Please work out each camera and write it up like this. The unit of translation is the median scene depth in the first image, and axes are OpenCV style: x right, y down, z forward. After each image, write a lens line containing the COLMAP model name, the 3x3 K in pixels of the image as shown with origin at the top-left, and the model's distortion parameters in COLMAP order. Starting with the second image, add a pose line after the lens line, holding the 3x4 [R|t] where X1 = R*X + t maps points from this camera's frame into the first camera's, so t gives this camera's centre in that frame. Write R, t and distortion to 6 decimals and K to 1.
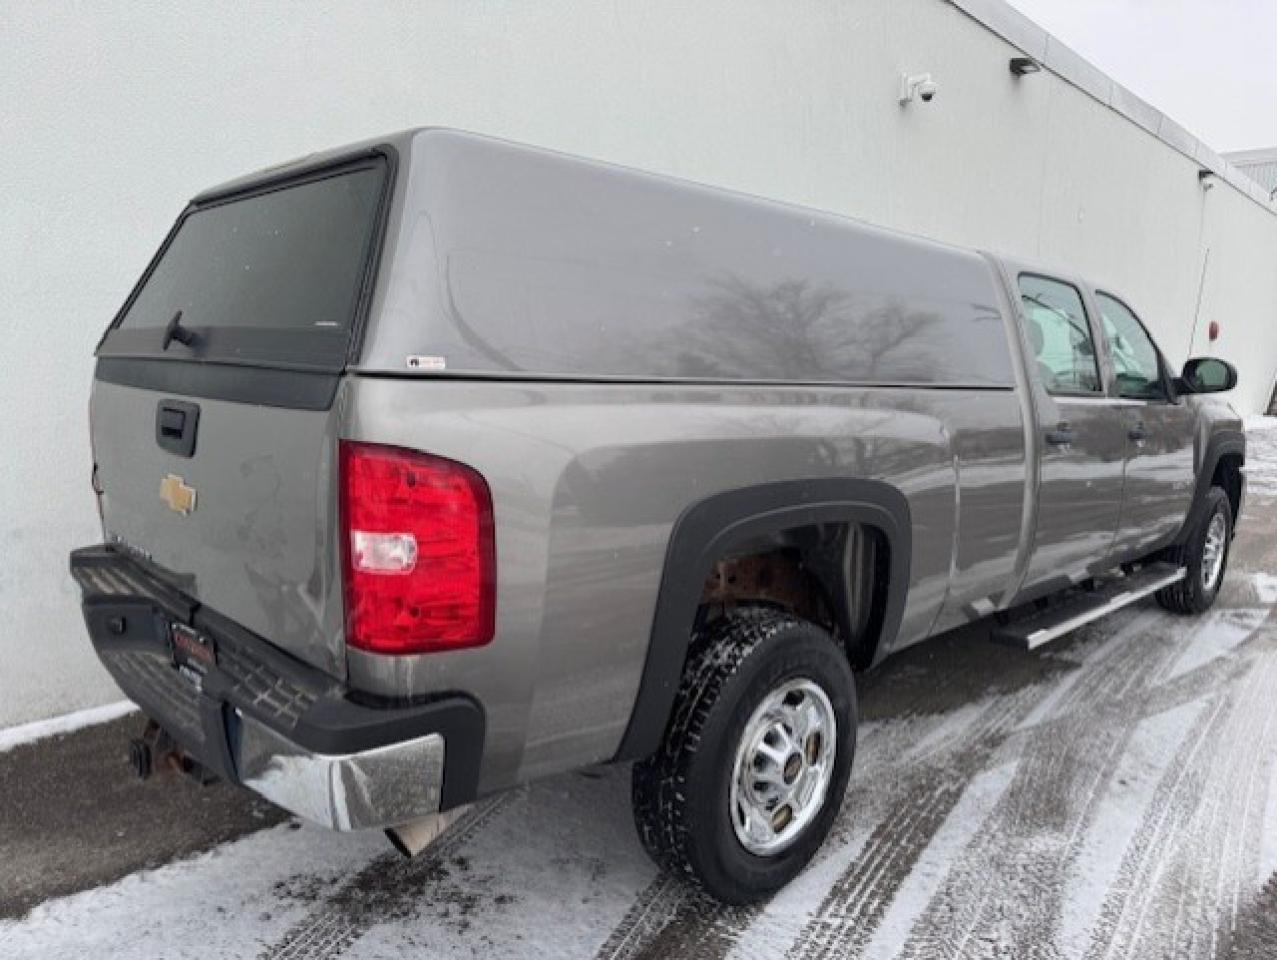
lens RADIAL K [[896.3, 0, 636.3], [0, 896.3, 485.7], [0, 0, 1]] dist [0.017463, -0.014436]
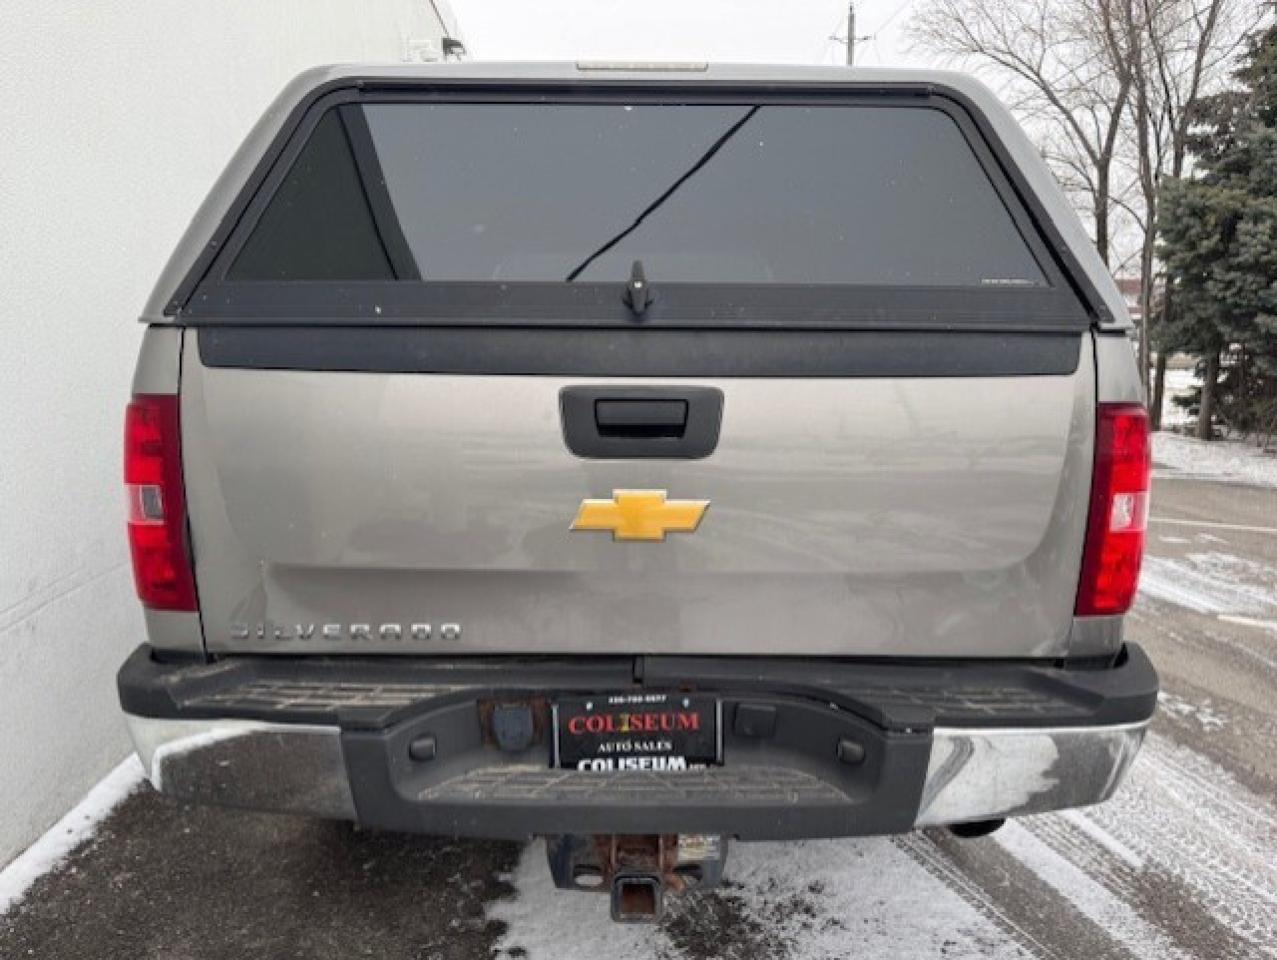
lens RADIAL K [[911.8, 0, 635.2], [0, 911.8, 478.1], [0, 0, 1]] dist [0.026809, -0.021494]
pose [[0.693570, -0.129390, 0.708674, -0.929124], [0.109477, 0.991243, 0.073839, -0.066619], [-0.712022, 0.026371, 0.701662, 0.447546]]
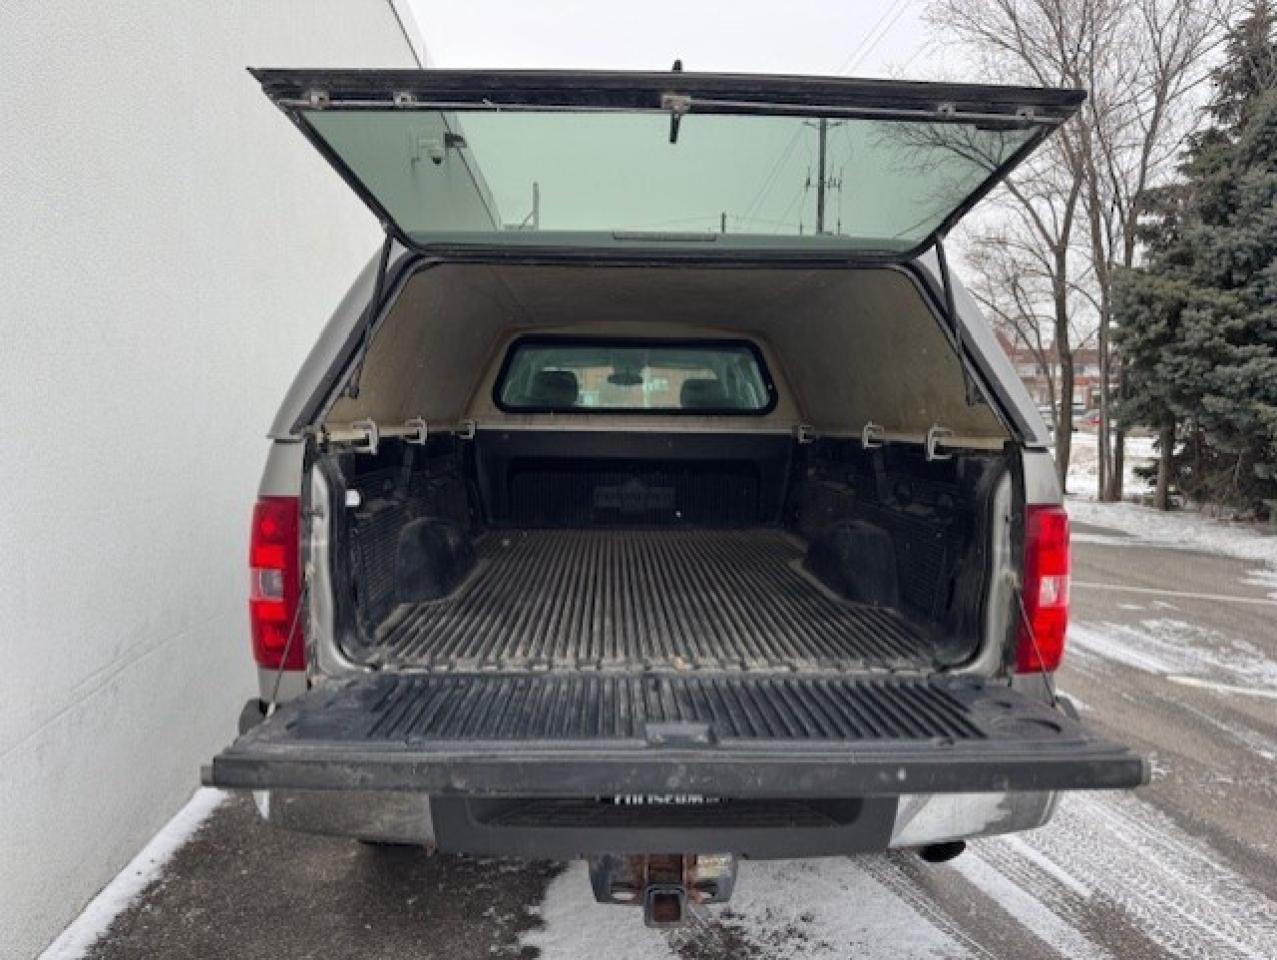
lens RADIAL K [[896.3, 0, 634.8], [0, 896.3, 479.3], [0, 0, 1]] dist [0.017463, -0.014436]
pose [[0.680567, -0.077594, 0.728566, -1.061414], [0.107223, 0.994218, 0.005727, -0.100053], [-0.724798, 0.074221, 0.684952, 0.368641]]
